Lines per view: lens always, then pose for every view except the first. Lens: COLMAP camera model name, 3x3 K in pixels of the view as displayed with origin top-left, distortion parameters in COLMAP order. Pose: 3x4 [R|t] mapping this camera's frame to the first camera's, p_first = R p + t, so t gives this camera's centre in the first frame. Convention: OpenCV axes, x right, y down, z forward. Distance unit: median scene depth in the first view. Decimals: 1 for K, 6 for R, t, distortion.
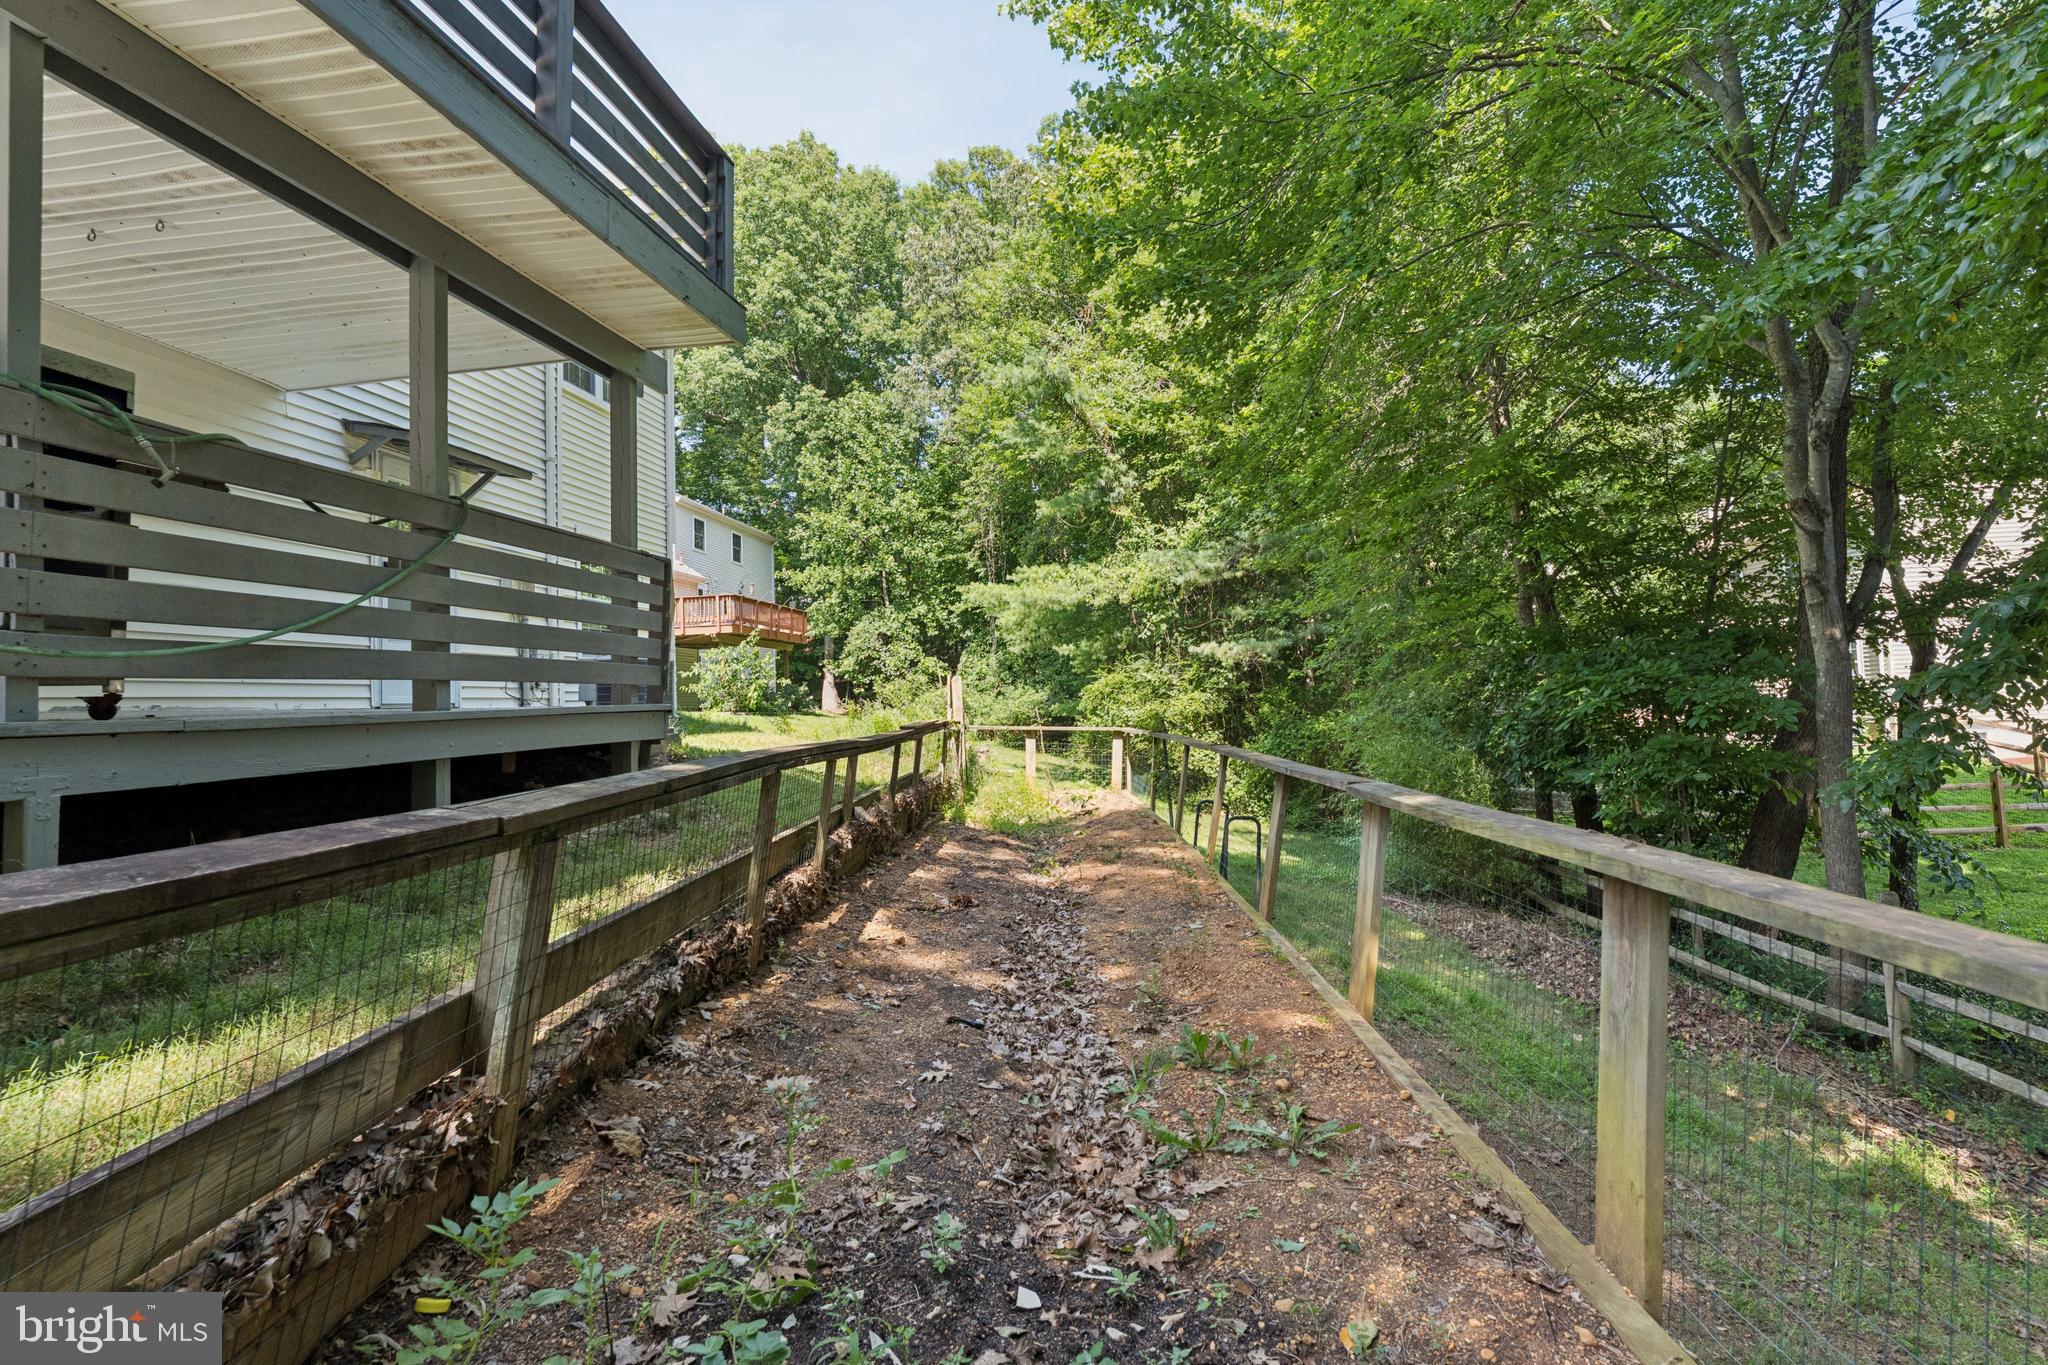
lens RADIAL K [[945.4, 0, 1012.7], [0, 945.4, 666.1], [0, 0, 1]] dist [0.004641, 0.000527]
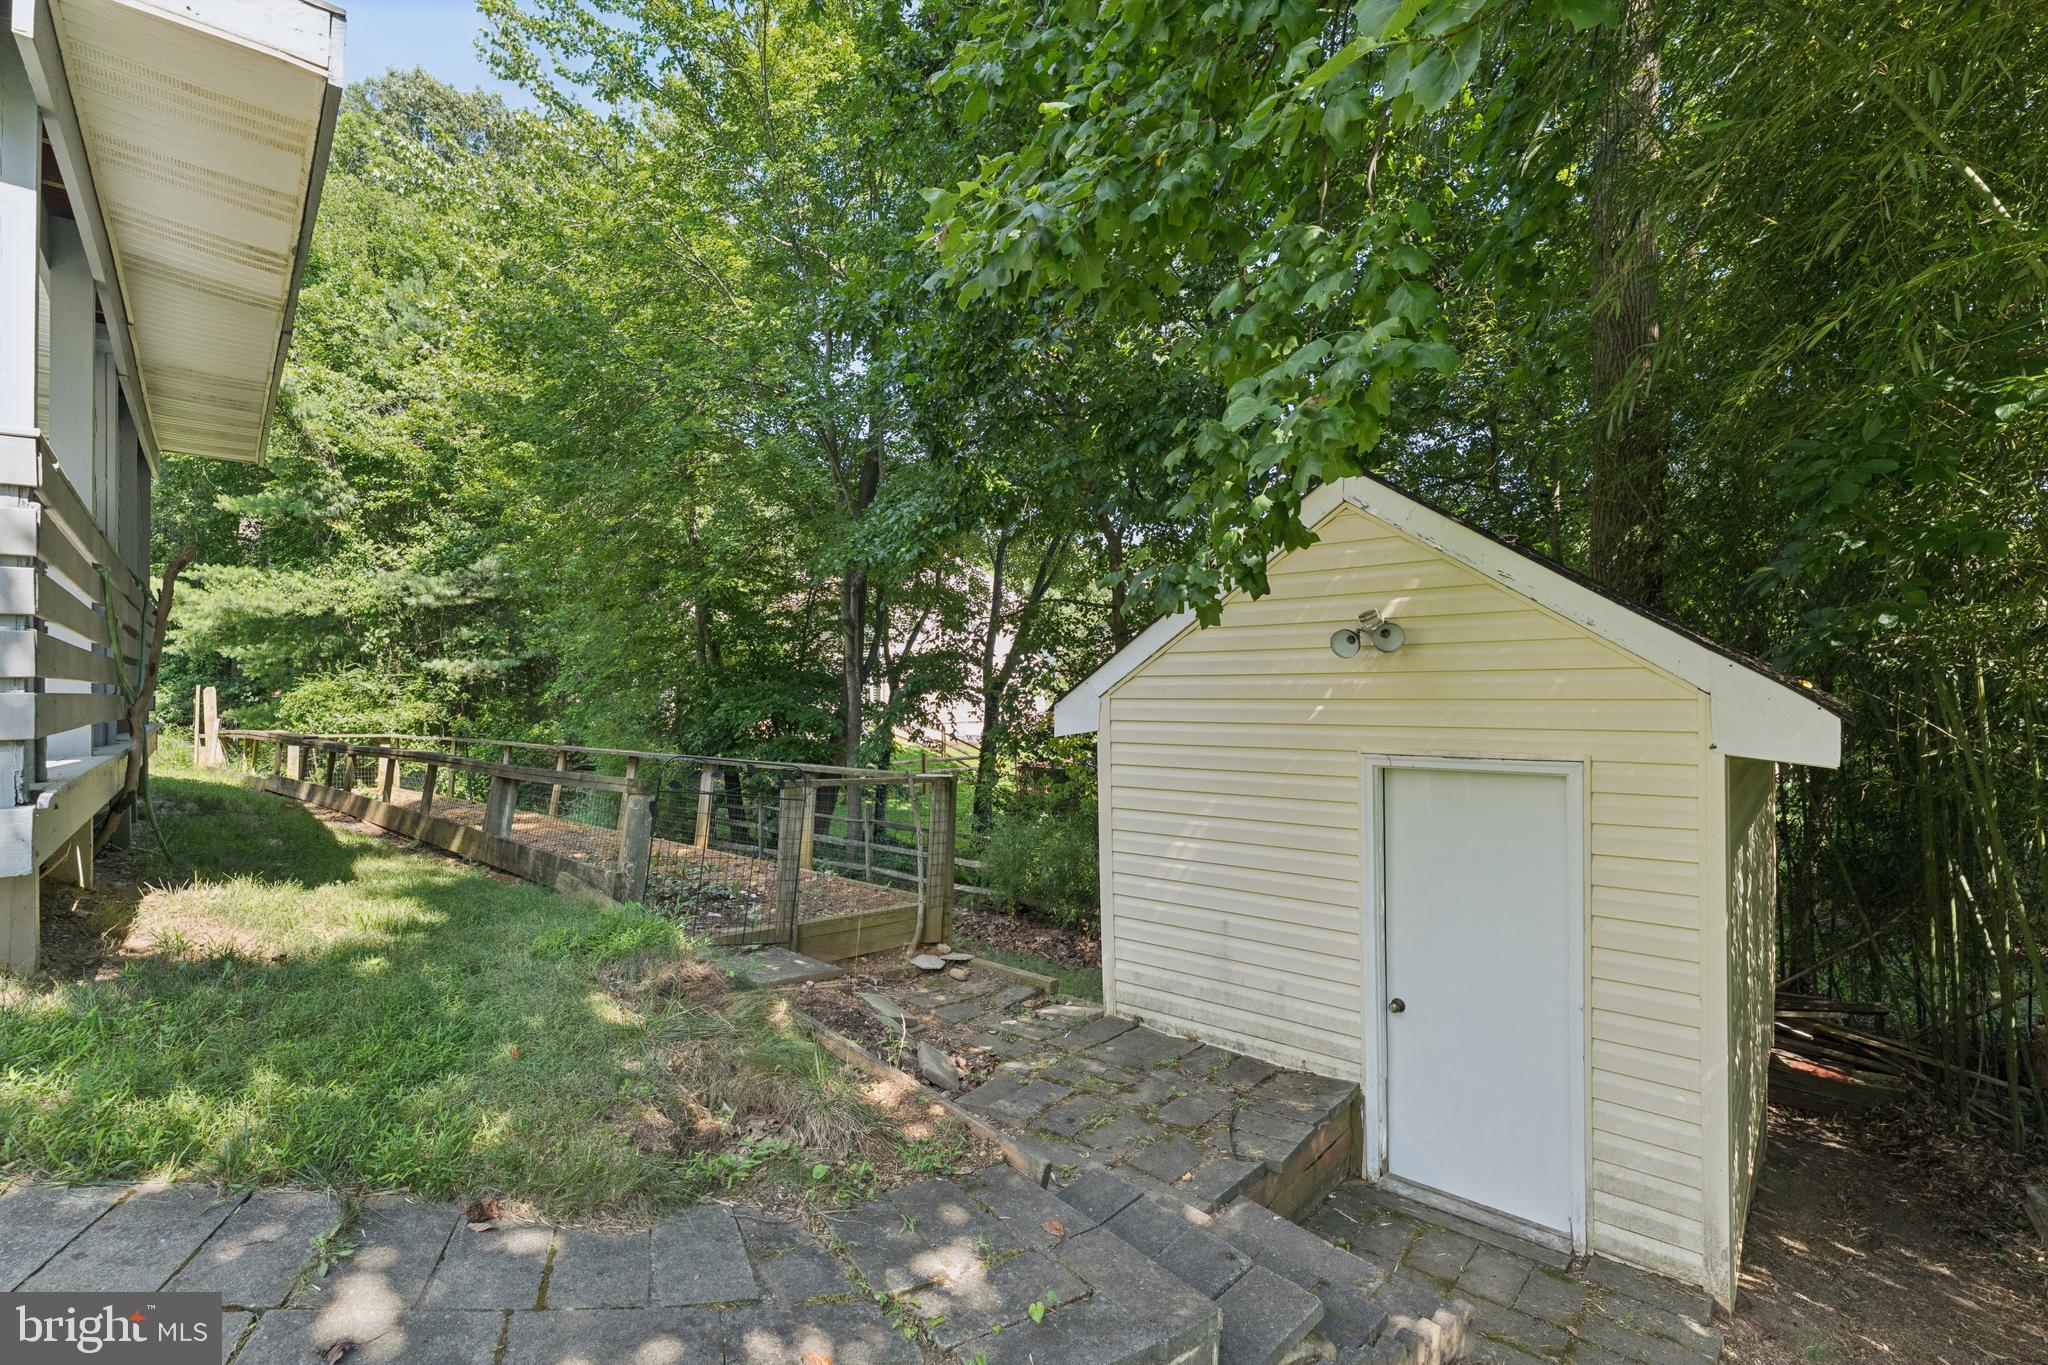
lens RADIAL K [[945.4, 0, 1021.8], [0, 945.4, 684.6], [0, 0, 1]] dist [0.004641, 0.000527]
pose [[0.636214, 0.027380, 0.771027, -0.207759], [-0.047427, 0.998868, 0.003664, -0.029337], [-0.770054, -0.038899, 0.636792, -0.248334]]
